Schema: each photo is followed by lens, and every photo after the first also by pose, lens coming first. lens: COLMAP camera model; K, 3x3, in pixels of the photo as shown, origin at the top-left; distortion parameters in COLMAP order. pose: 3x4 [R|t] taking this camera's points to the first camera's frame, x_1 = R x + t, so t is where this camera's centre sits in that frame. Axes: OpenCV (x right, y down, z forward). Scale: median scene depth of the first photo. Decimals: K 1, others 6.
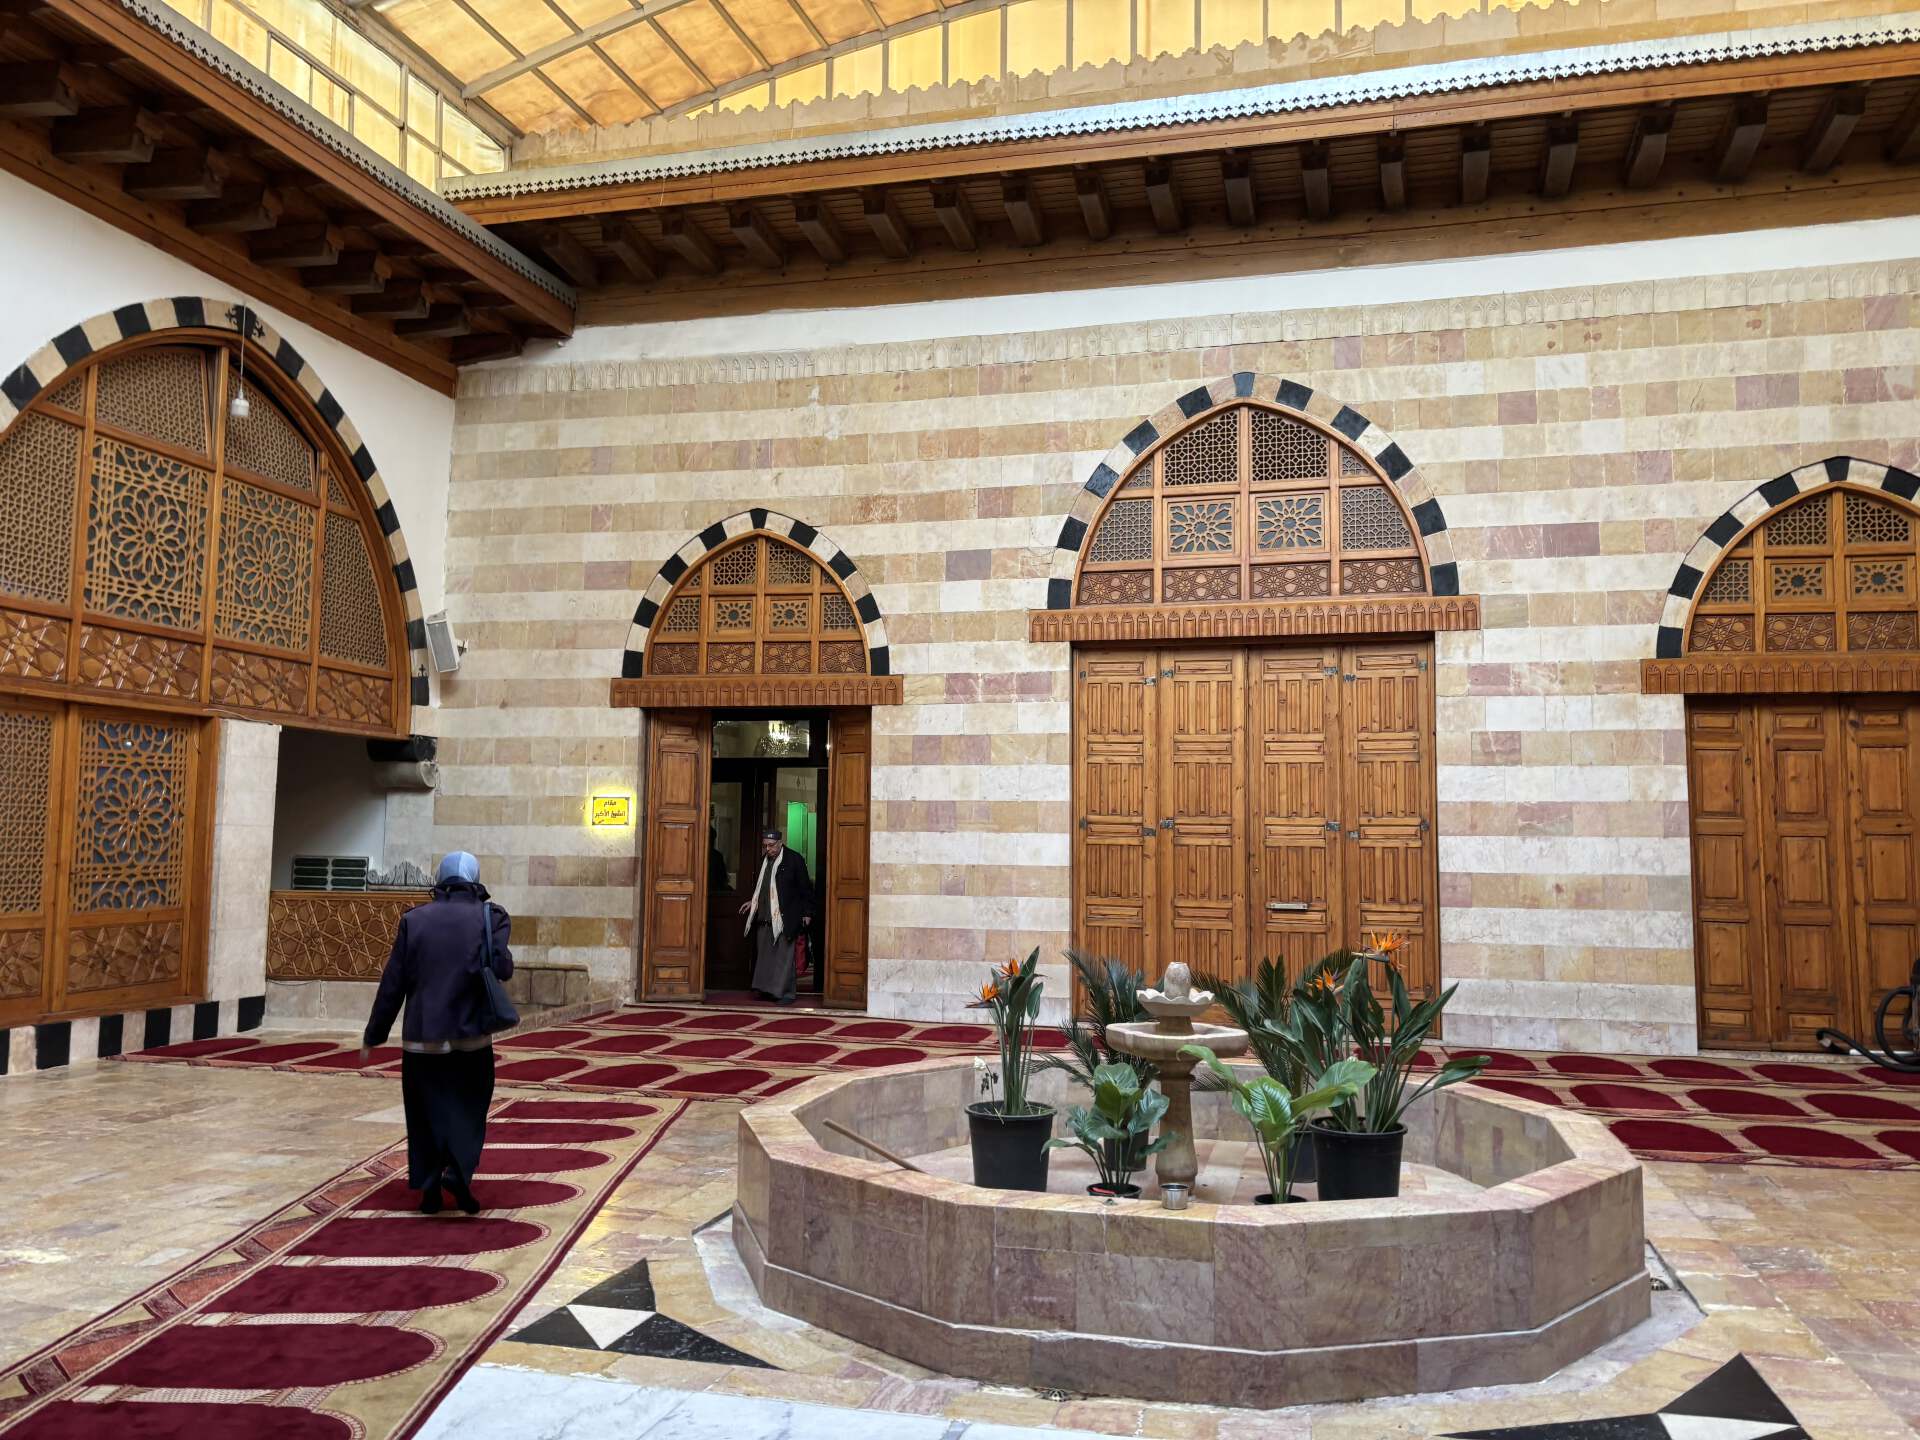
lens RADIAL K [[1614.5, 0, 973.2], [0, 1614.5, 728.0], [0, 0, 1]] dist [0.057938, -0.079869]
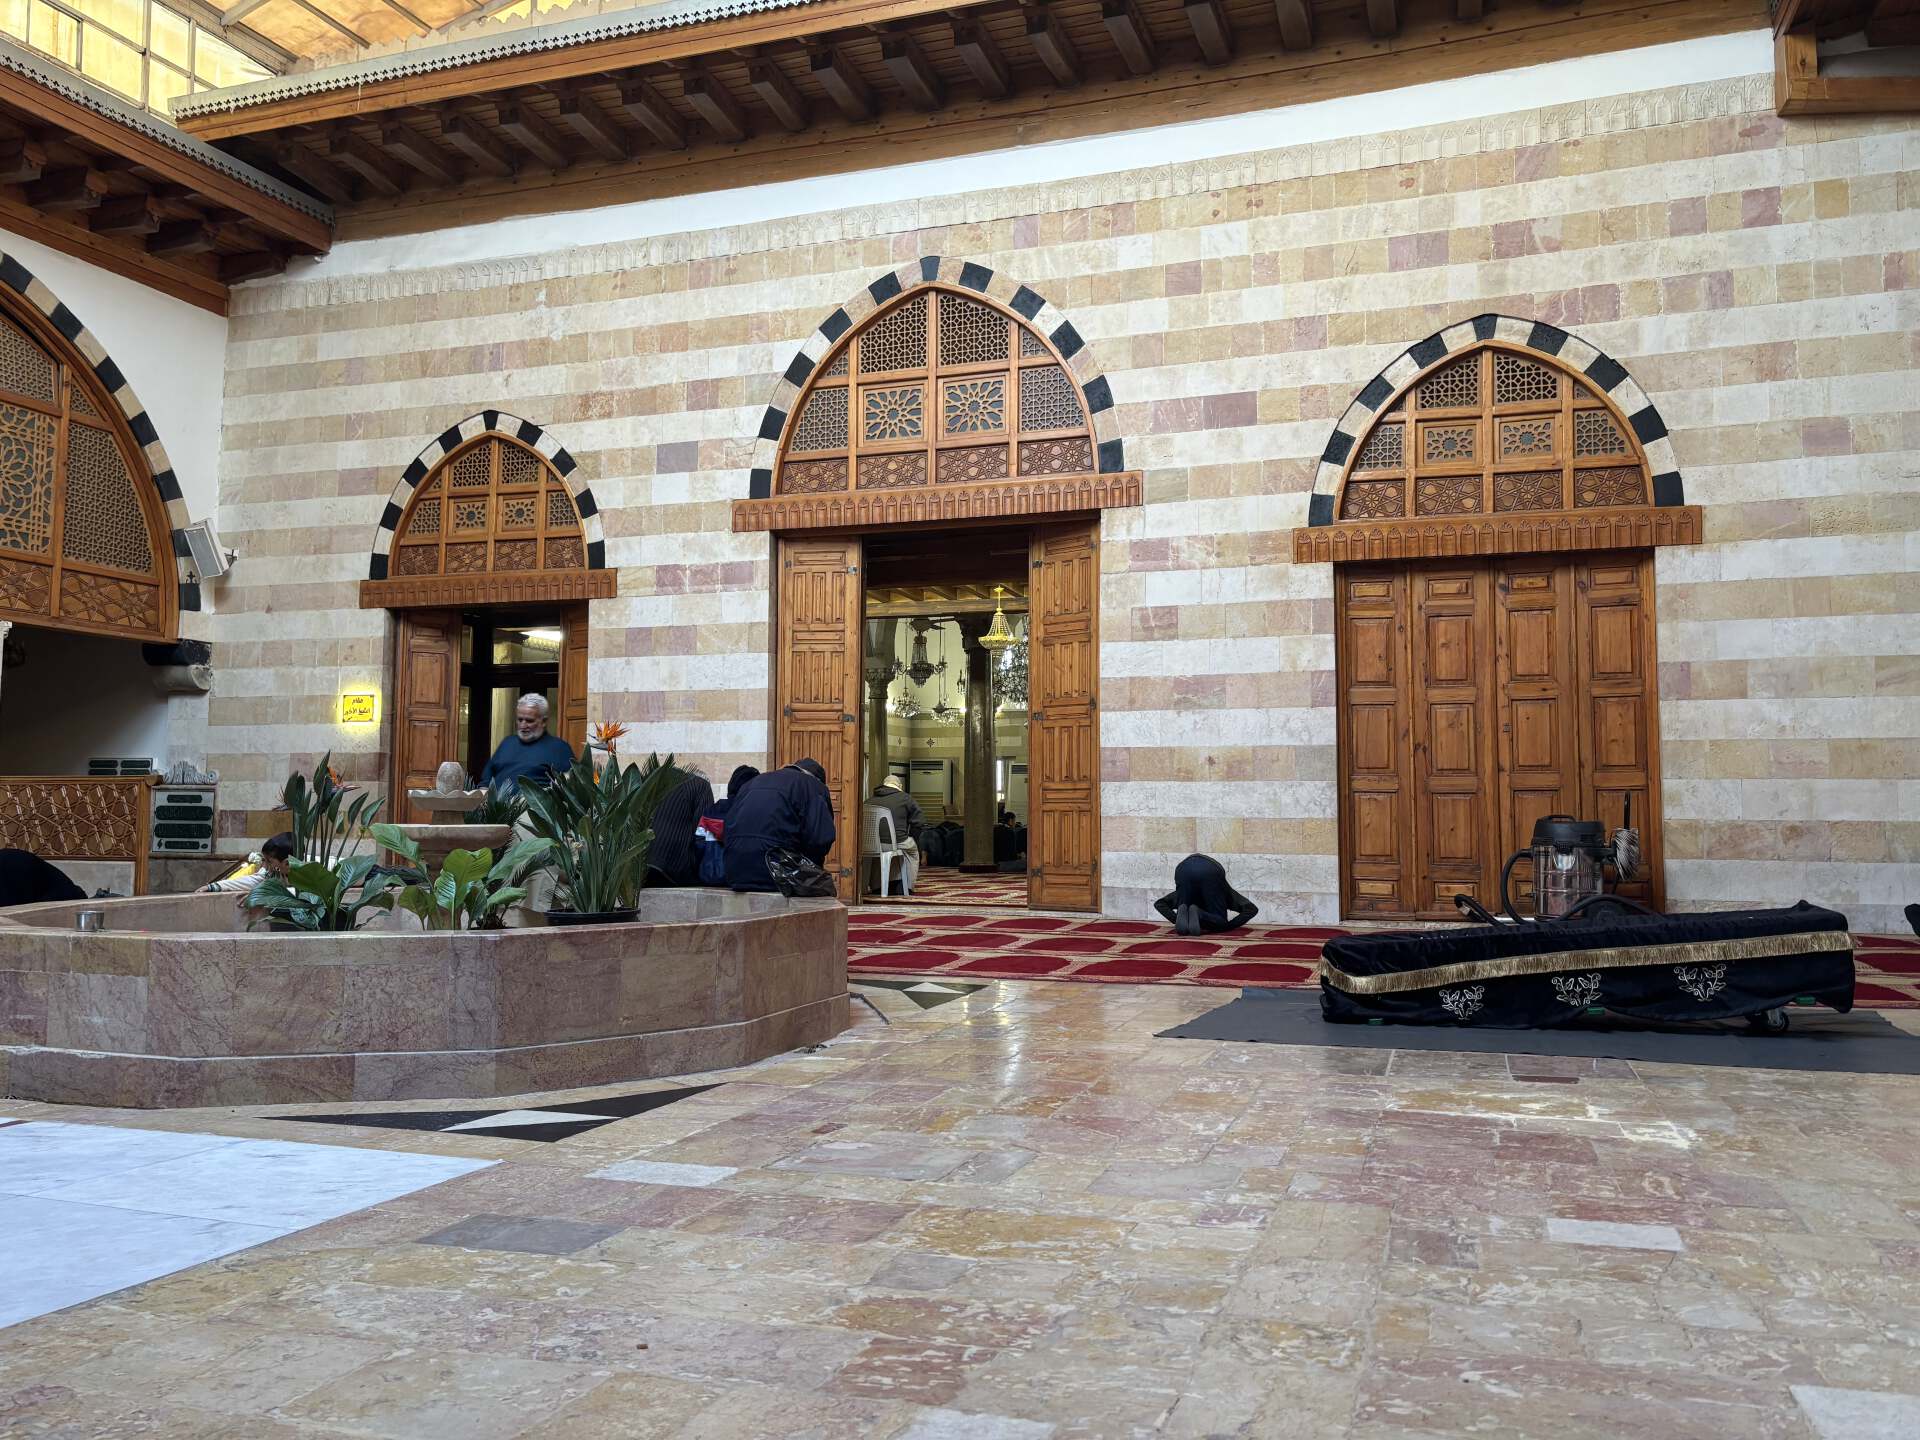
lens RADIAL K [[1614.5, 0, 970.4], [0, 1614.5, 730.4], [0, 0, 1]] dist [0.057938, -0.079869]
pose [[0.996160, -0.010753, -0.086885, 0.275703], [0.012259, 0.999783, 0.016815, 0.056668], [0.086686, -0.017816, 0.996076, -0.000466]]
